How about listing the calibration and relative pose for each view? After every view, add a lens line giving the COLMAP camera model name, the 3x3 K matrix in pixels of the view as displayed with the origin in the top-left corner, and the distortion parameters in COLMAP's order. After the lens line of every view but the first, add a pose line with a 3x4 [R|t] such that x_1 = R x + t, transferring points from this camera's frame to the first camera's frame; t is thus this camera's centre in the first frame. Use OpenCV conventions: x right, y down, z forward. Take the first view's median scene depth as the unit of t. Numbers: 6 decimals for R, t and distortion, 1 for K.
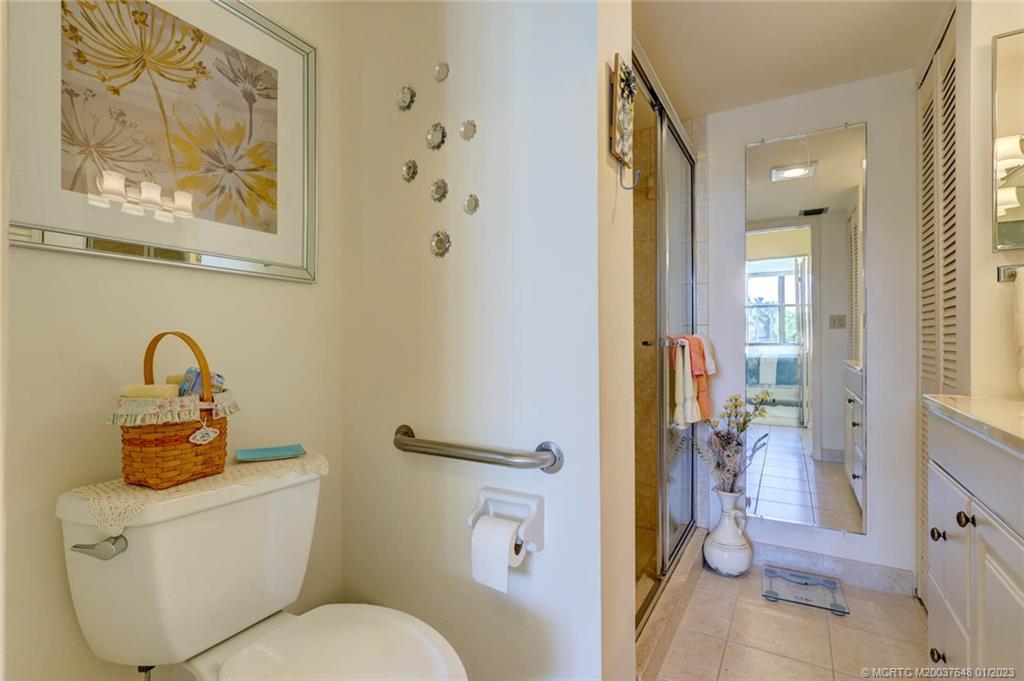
lens RADIAL K [[473.6, 0, 513.2], [0, 473.6, 336.1], [0, 0, 1]] dist [0.001830, -0.000365]
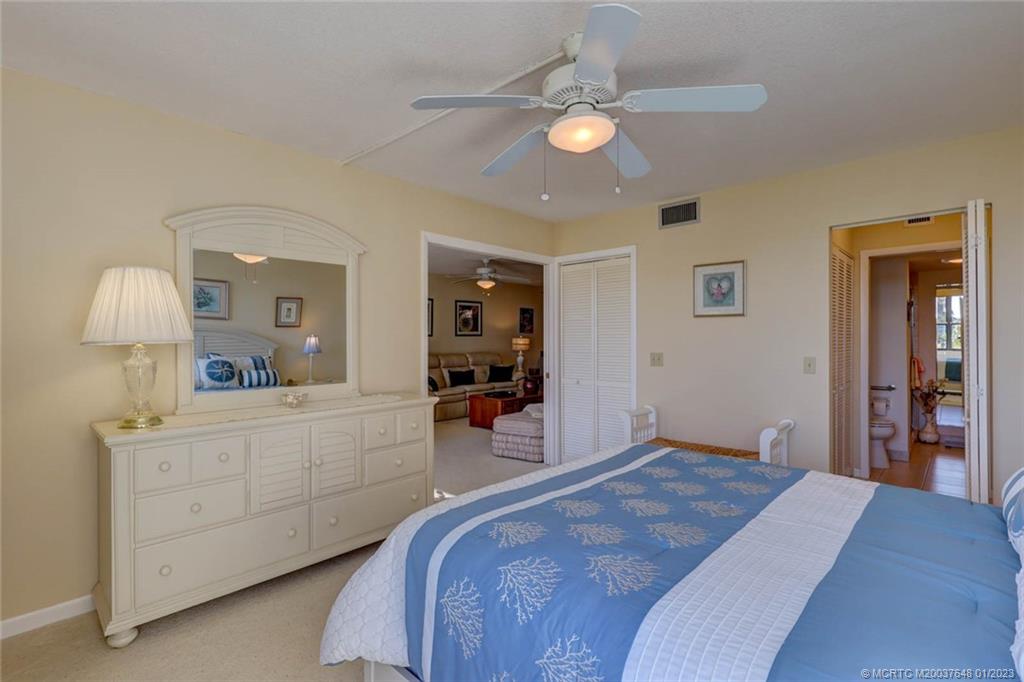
lens RADIAL K [[484.3, 0, 507.9], [0, 484.3, 337.6], [0, 0, 1]] dist [0.000618, 0.000140]
pose [[0.976435, -0.006319, -0.215719, -1.427585], [0.007713, 0.999954, 0.005618, -0.156499], [0.215674, -0.007150, 0.976439, -2.441903]]
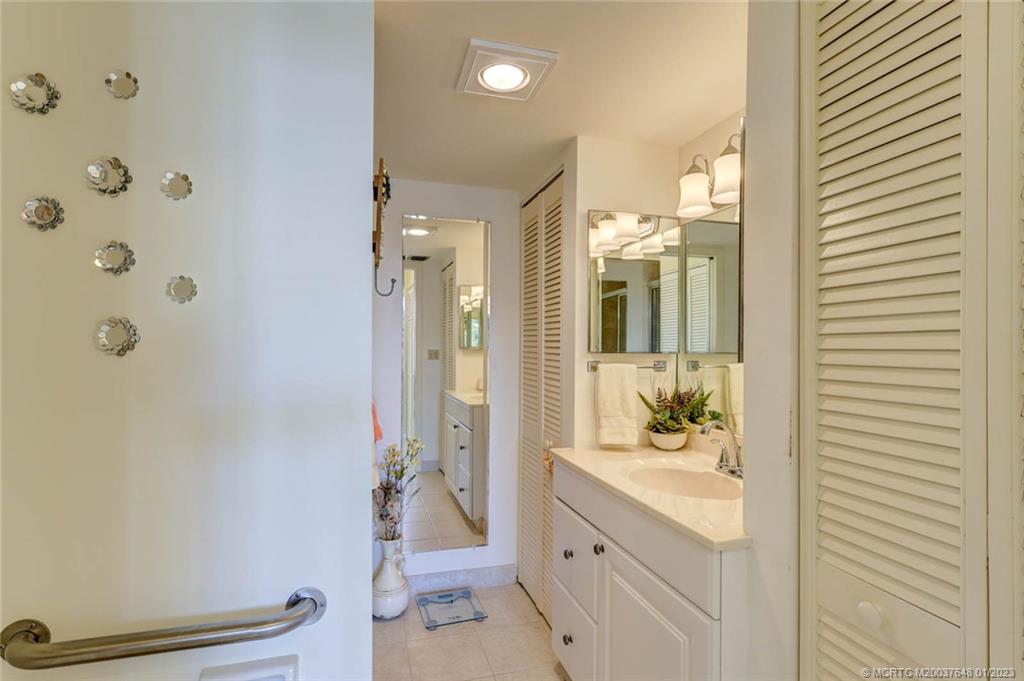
lens RADIAL K [[483.8, 0, 487.9], [0, 483.8, 339.4], [0, 0, 1]] dist [-0.004709, -0.000748]
pose [[0.702891, 0.007545, 0.711258, -0.182262], [-0.007229, 0.999968, -0.003463, -0.128791], [-0.711261, -0.002708, 0.702923, 0.090807]]
